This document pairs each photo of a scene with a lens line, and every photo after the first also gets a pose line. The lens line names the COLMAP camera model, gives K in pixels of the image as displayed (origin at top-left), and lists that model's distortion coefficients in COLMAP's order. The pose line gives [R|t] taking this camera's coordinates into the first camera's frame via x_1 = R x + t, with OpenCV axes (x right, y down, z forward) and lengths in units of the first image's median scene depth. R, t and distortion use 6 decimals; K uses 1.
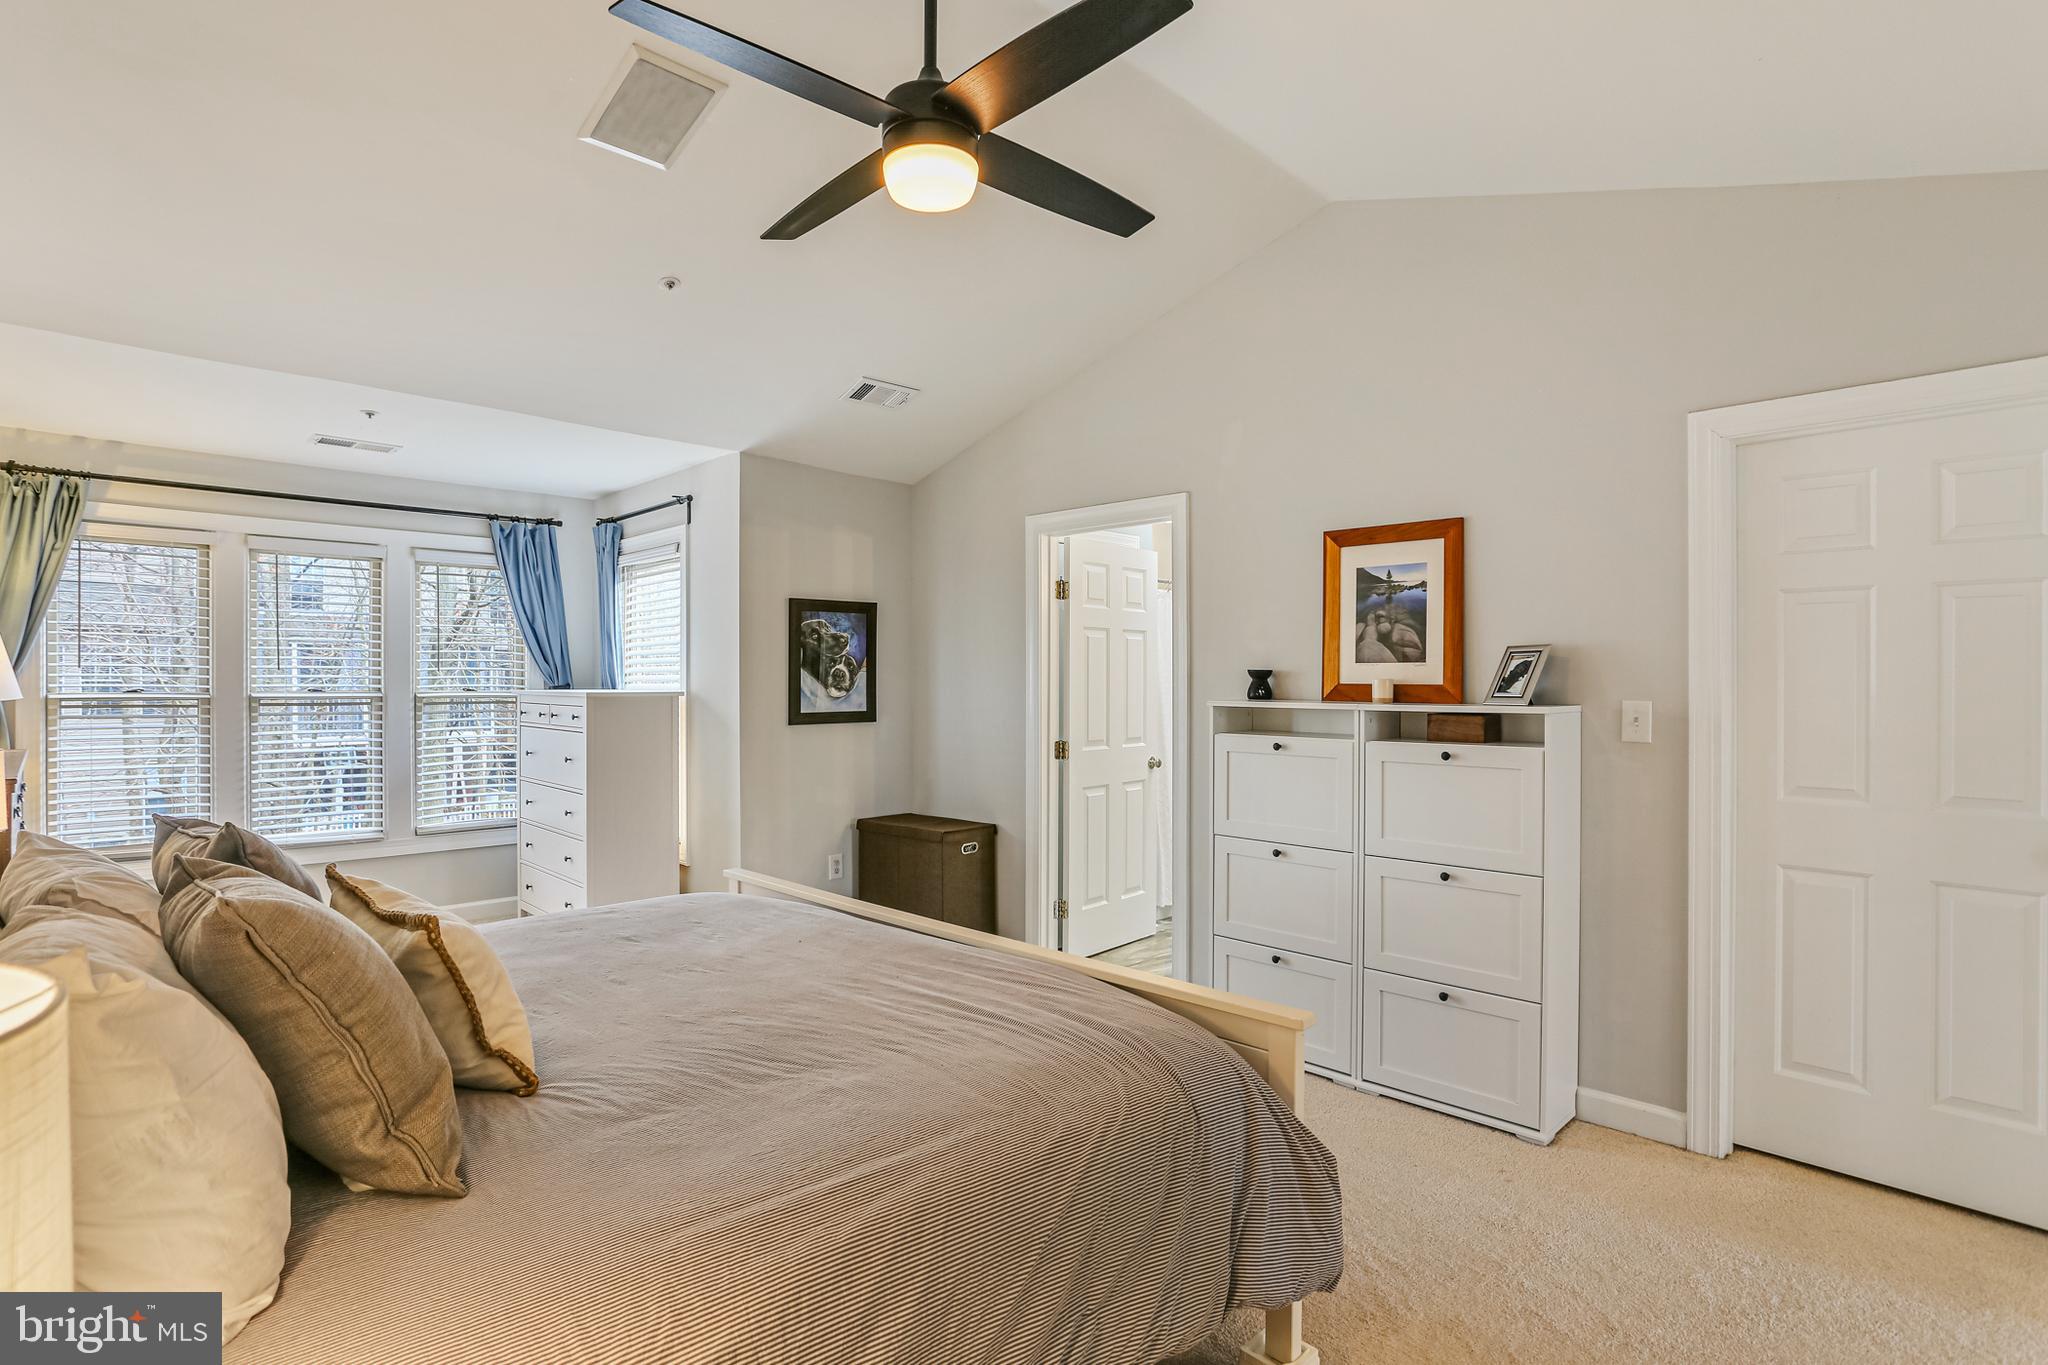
lens RADIAL K [[1045.0, 0, 1017.5], [0, 1045.0, 681.0], [0, 0, 1]] dist [-0.003218, 0.000483]
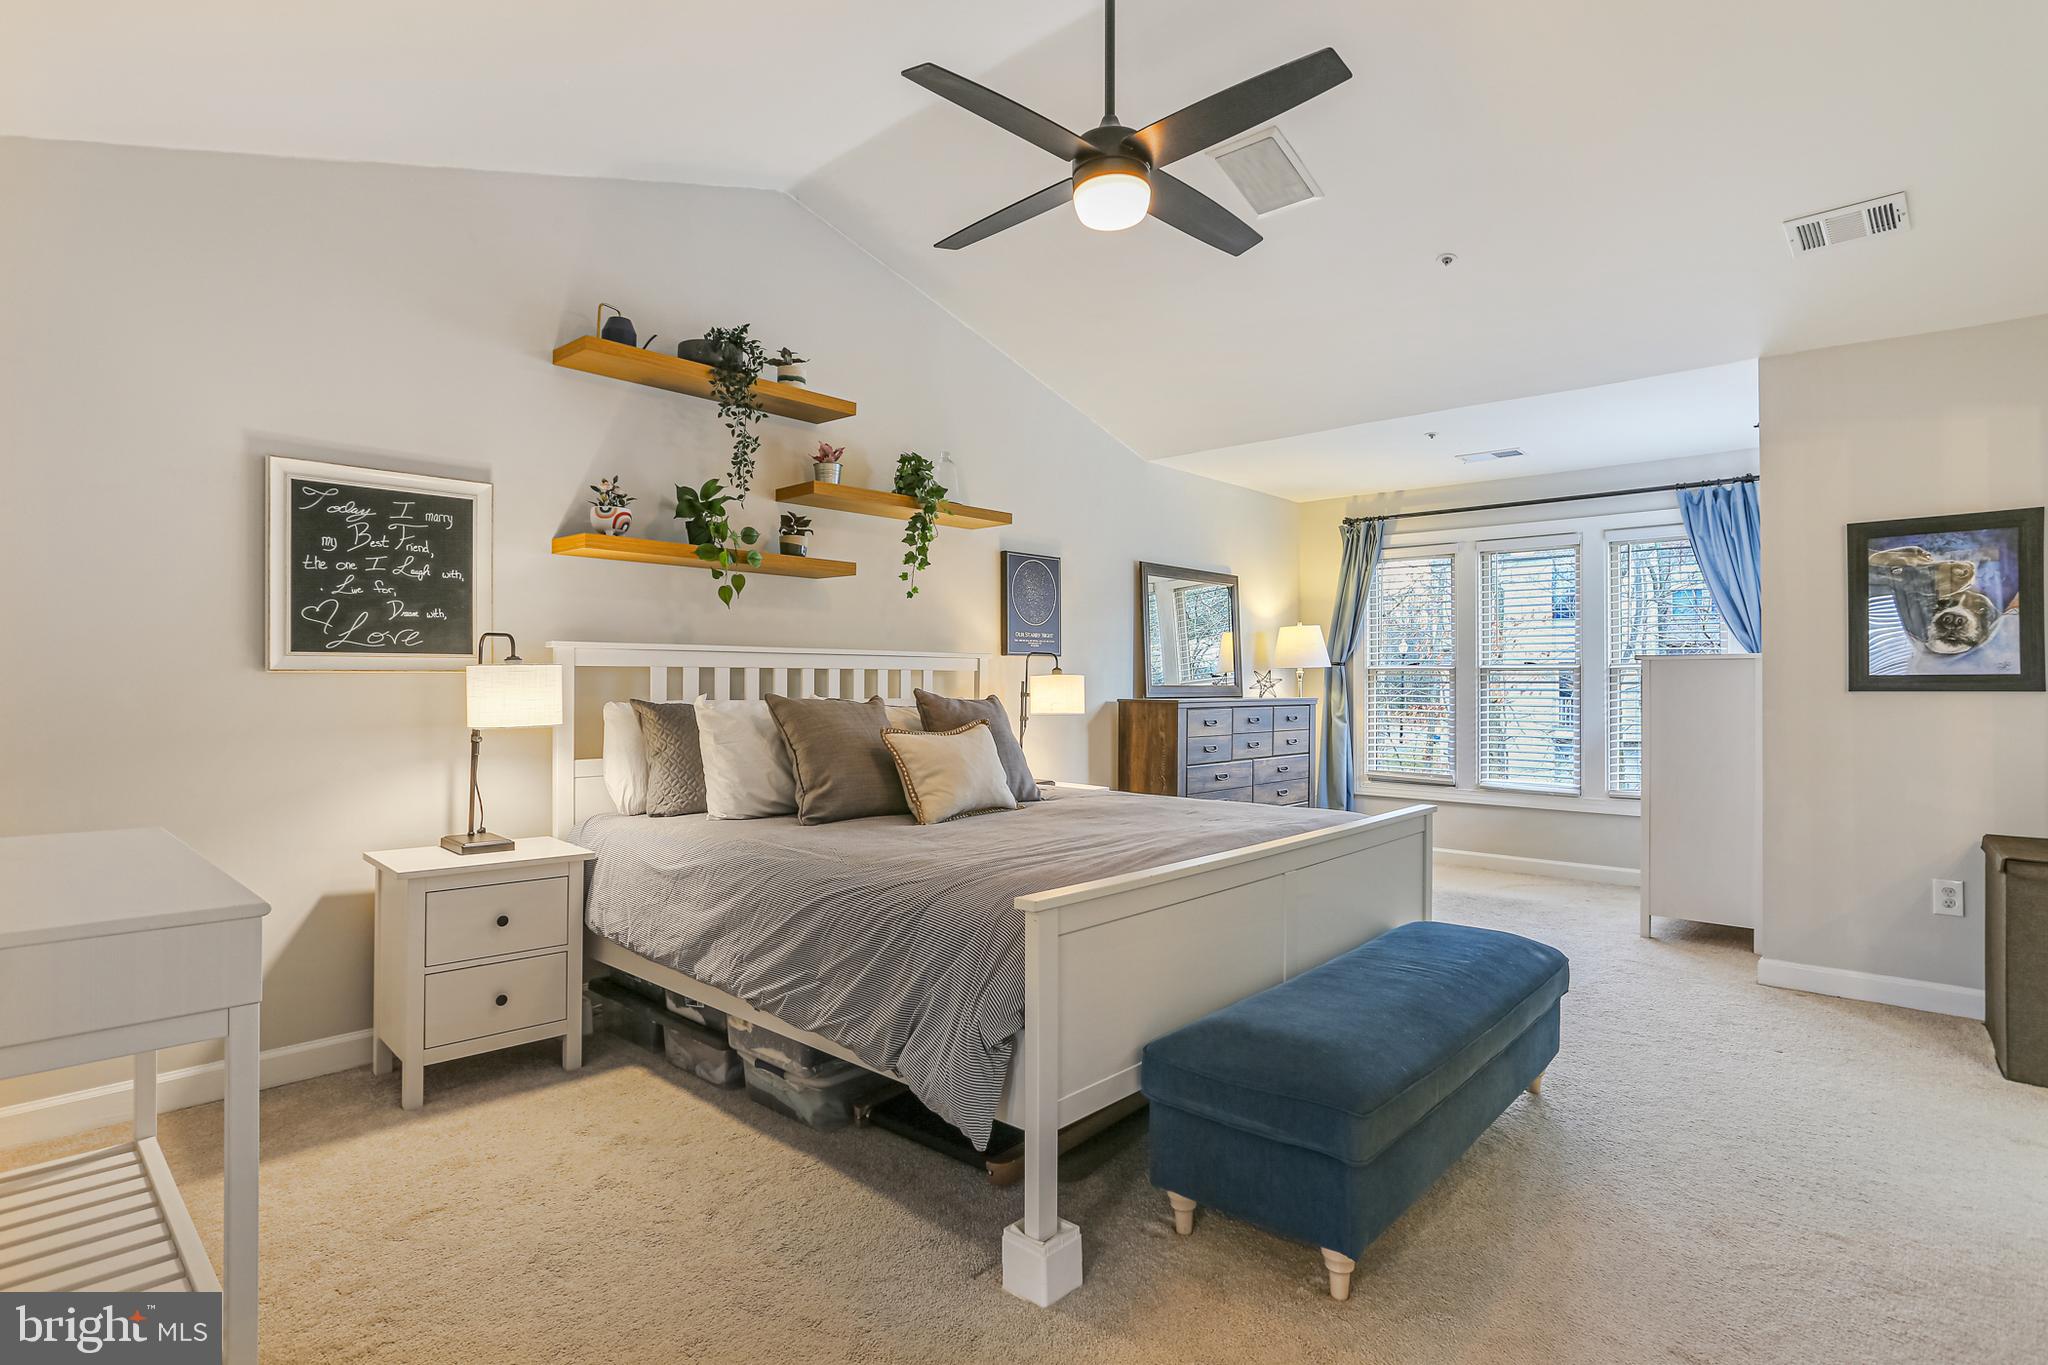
lens RADIAL K [[1045.0, 0, 1017.5], [0, 1045.0, 681.0], [0, 0, 1]] dist [-0.003218, 0.000483]
pose [[0.064170, -0.008158, -0.997906, 0.482685], [-0.008596, 0.999925, -0.008728, 0.045208], [0.997902, 0.009138, 0.064095, 0.336529]]
